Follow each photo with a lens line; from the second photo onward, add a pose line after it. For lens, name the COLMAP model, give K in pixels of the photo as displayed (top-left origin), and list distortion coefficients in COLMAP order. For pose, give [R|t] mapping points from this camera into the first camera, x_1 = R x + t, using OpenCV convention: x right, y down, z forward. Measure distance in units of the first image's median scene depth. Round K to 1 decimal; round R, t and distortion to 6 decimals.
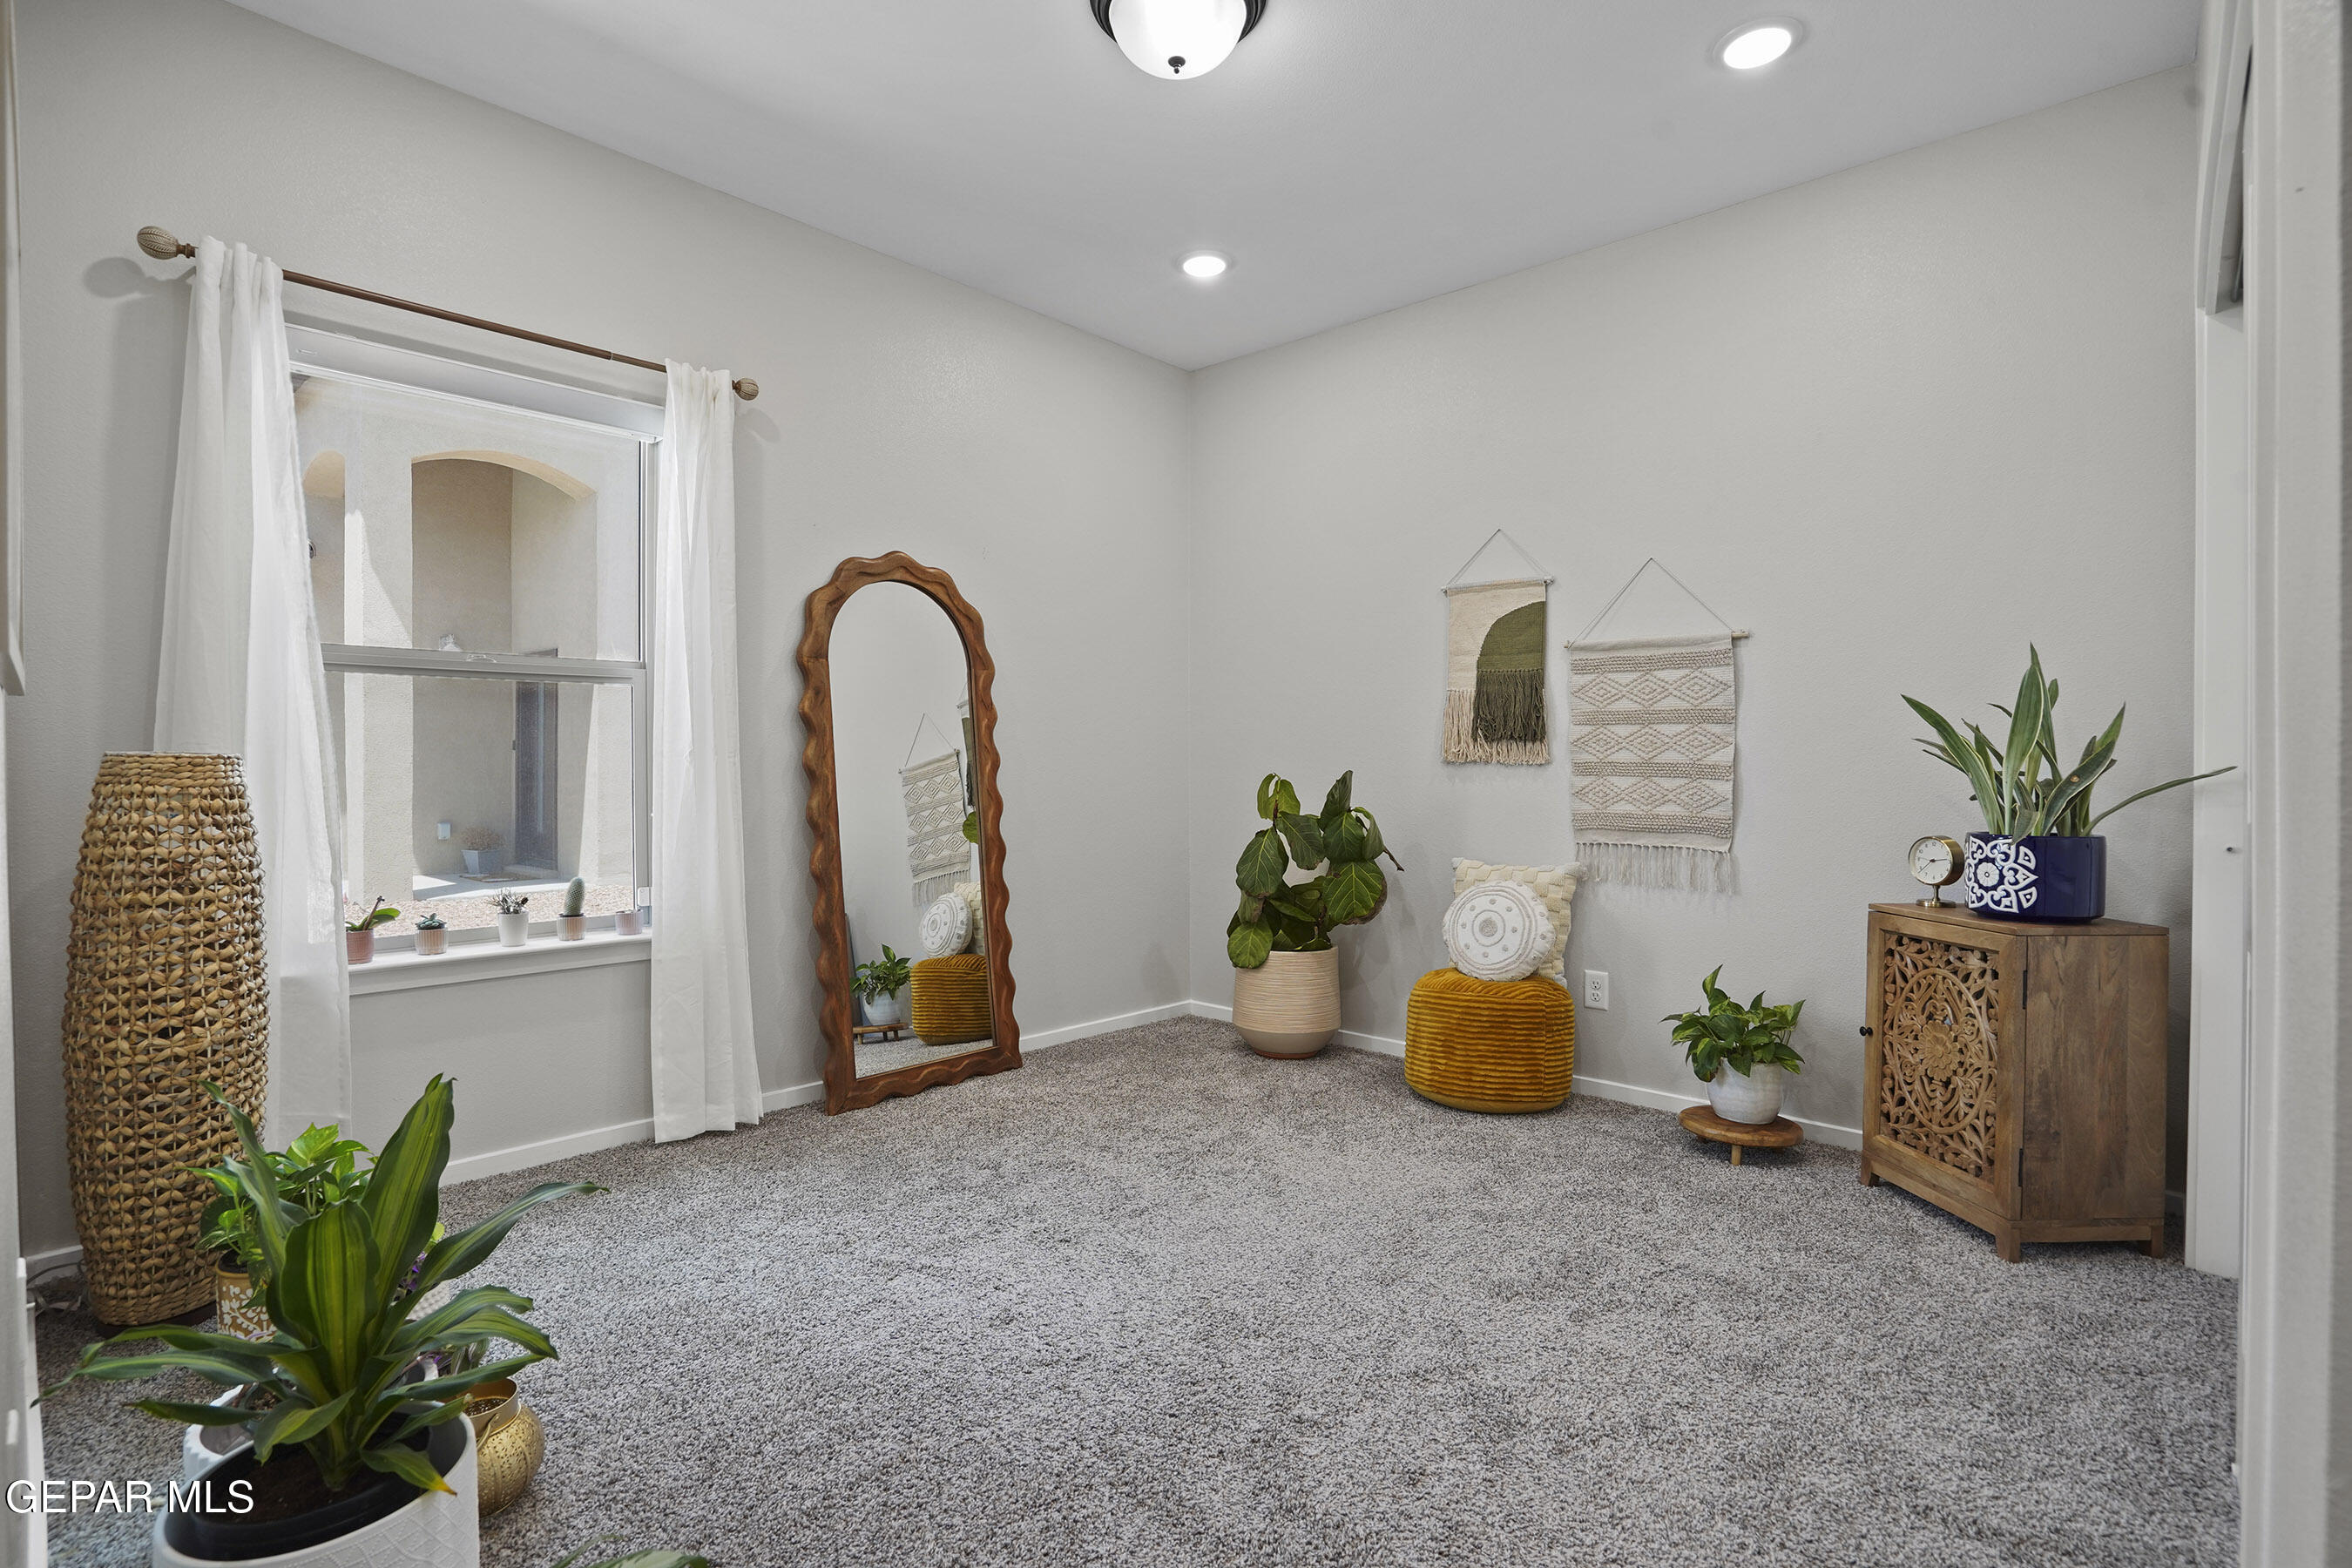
lens RADIAL K [[1099.5, 0, 1168.0], [0, 1099.5, 762.0], [0, 0, 1]] dist [-0.055853, 0.025128]
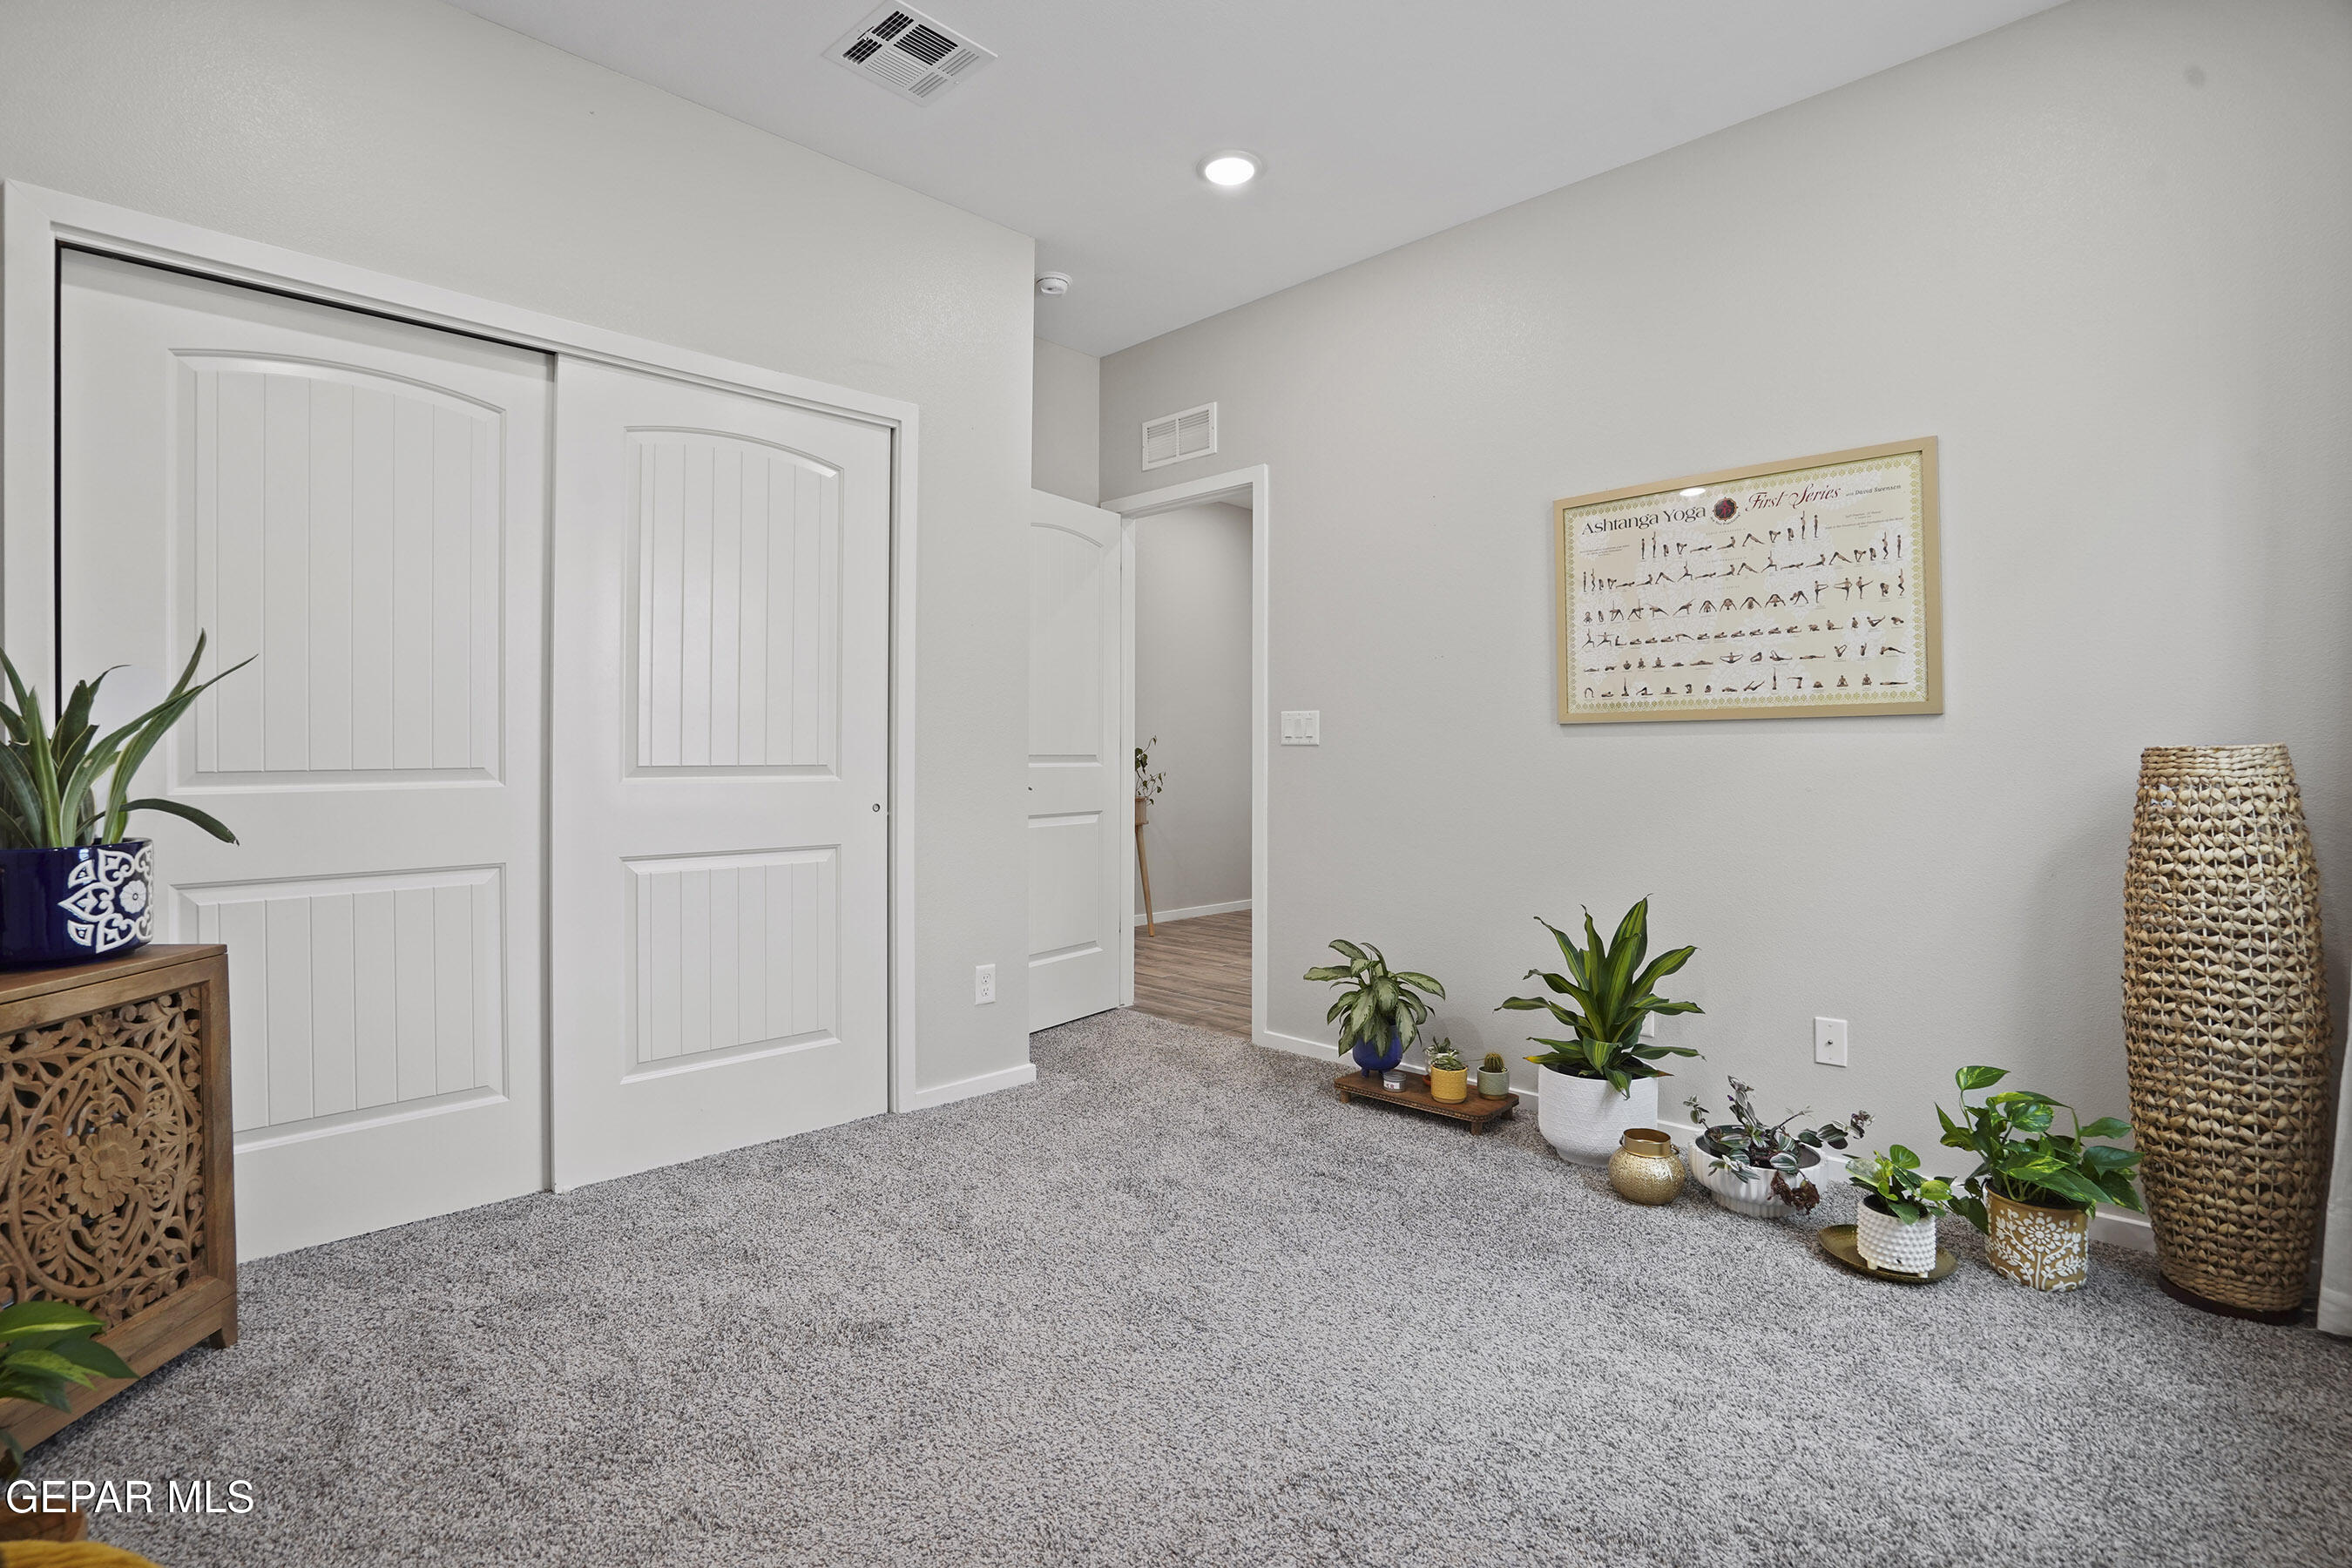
lens RADIAL K [[1099.5, 0, 1168.0], [0, 1099.5, 762.0], [0, 0, 1]] dist [-0.055853, 0.025128]
pose [[-0.998122, -0.000325, 0.061257, 0.006975], [0.000291, 0.999949, 0.010053, 0.004652], [-0.061257, 0.010052, -0.998071, 1.689467]]
